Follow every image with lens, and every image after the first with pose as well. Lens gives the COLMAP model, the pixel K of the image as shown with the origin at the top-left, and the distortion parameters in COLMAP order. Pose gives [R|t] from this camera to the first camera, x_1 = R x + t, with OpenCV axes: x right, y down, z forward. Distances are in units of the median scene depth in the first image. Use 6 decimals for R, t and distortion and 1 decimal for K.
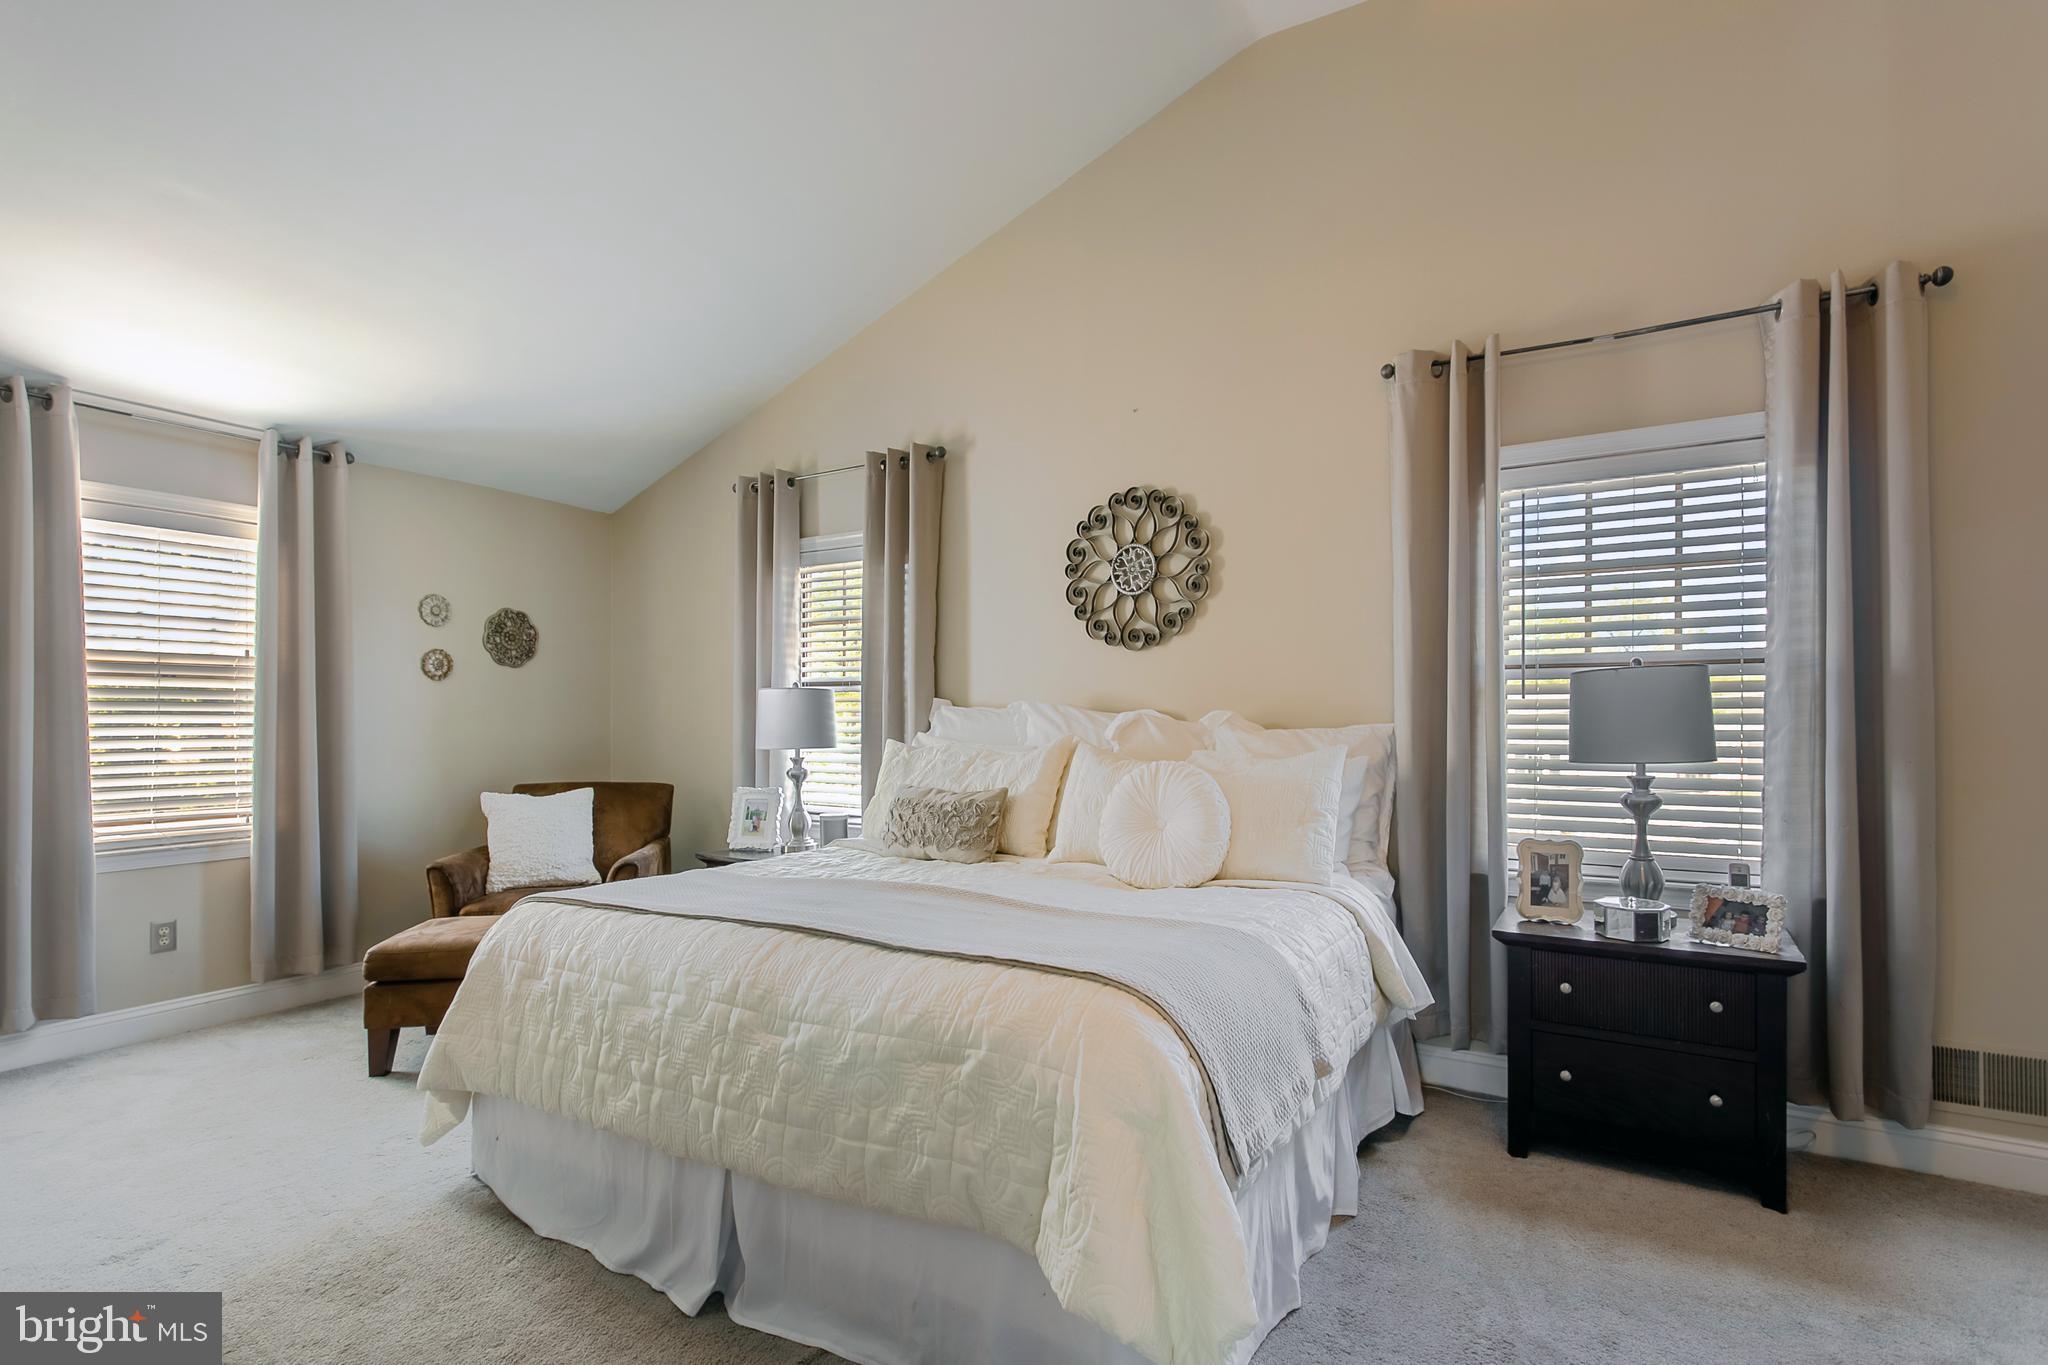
lens RADIAL K [[942.0, 0, 913.9], [0, 942.0, 716.4], [0, 0, 1]] dist [-0.001584, 0.001562]
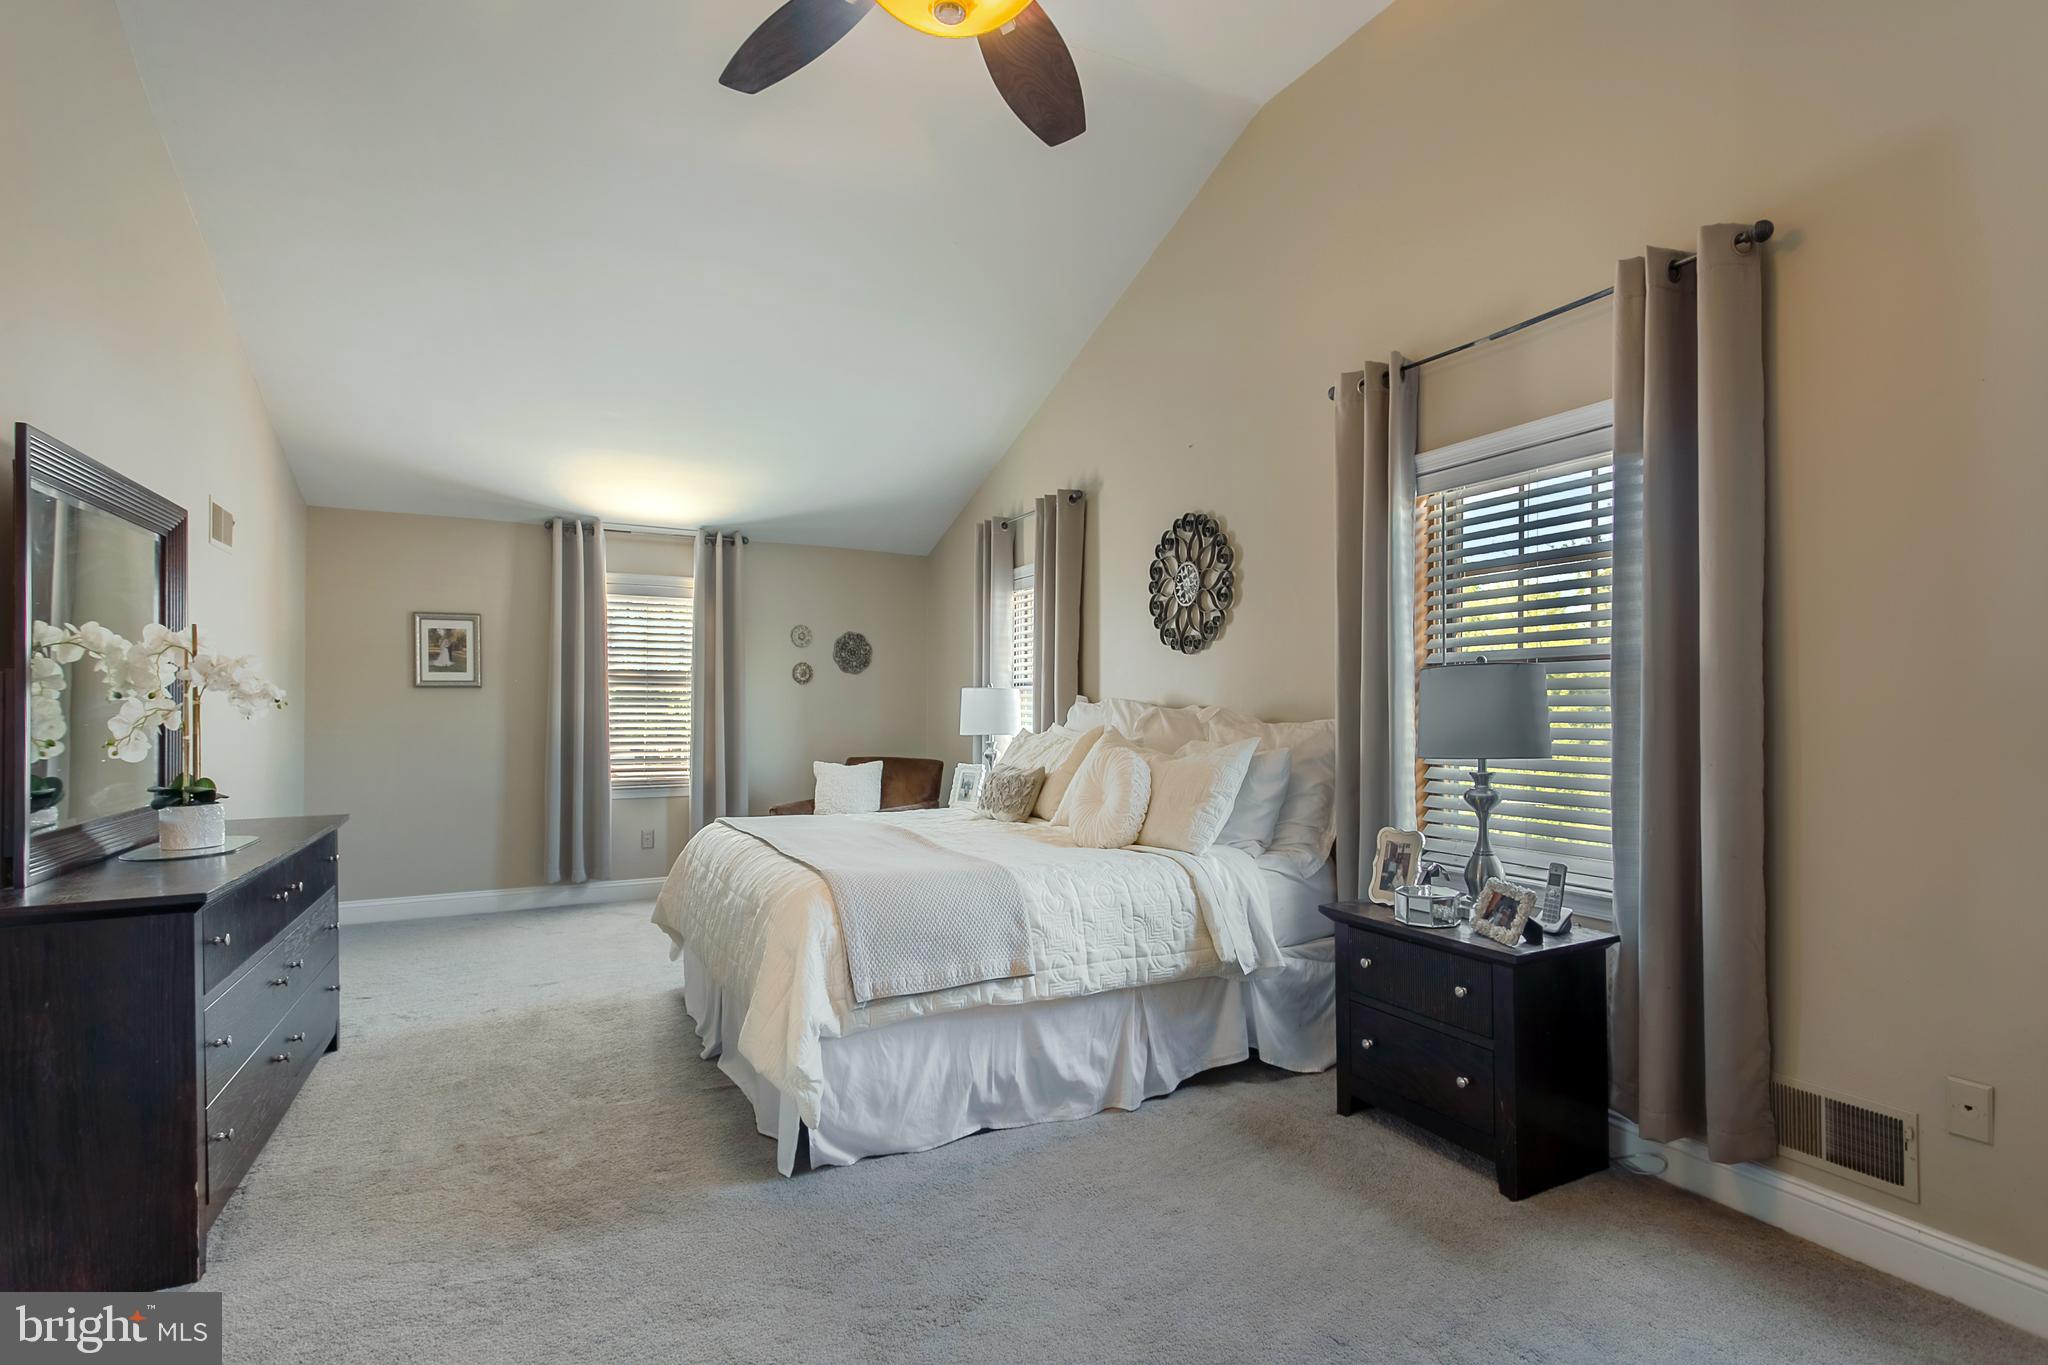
lens RADIAL K [[981.7, 0, 1034.9], [0, 981.7, 702.6], [0, 0, 1]] dist [0.000030, 0.002072]
pose [[0.850963, 0.000449, -0.525226, 0.728502], [-0.003267, 0.999985, -0.004438, -0.004749], [0.525216, 0.005492, 0.850951, -0.127628]]
